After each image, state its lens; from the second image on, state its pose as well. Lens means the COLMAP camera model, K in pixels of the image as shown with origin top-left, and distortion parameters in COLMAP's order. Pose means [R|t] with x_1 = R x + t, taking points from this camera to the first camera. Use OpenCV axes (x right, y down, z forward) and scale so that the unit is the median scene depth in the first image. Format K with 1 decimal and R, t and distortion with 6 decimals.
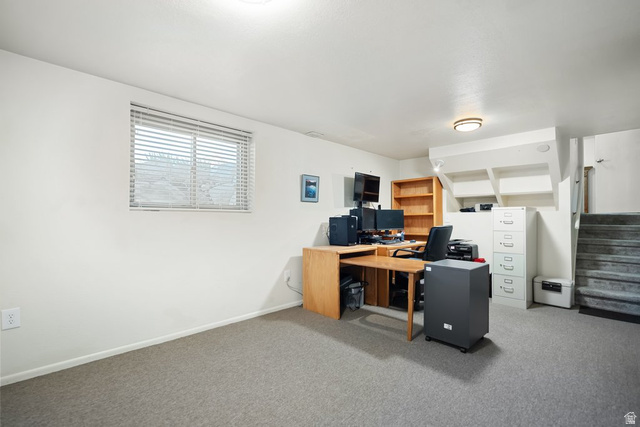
lens RADIAL K [[294.9, 0, 317.8], [0, 294.9, 217.7], [0, 0, 1]] dist [-0.004184, 0.001004]
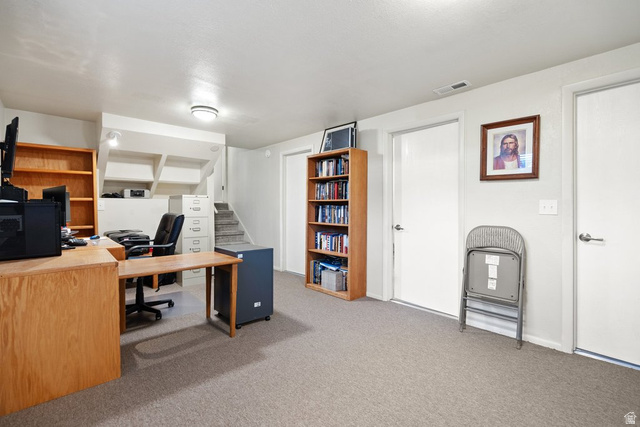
lens RADIAL K [[294.9, 0, 317.7], [0, 294.9, 208.6], [0, 0, 1]] dist [-0.004184, 0.001004]
pose [[0.019419, -0.008536, 0.999775, -0.507174], [-0.005163, 0.999949, 0.008638, 0.002062], [-0.999798, -0.005329, 0.019374, 0.593236]]
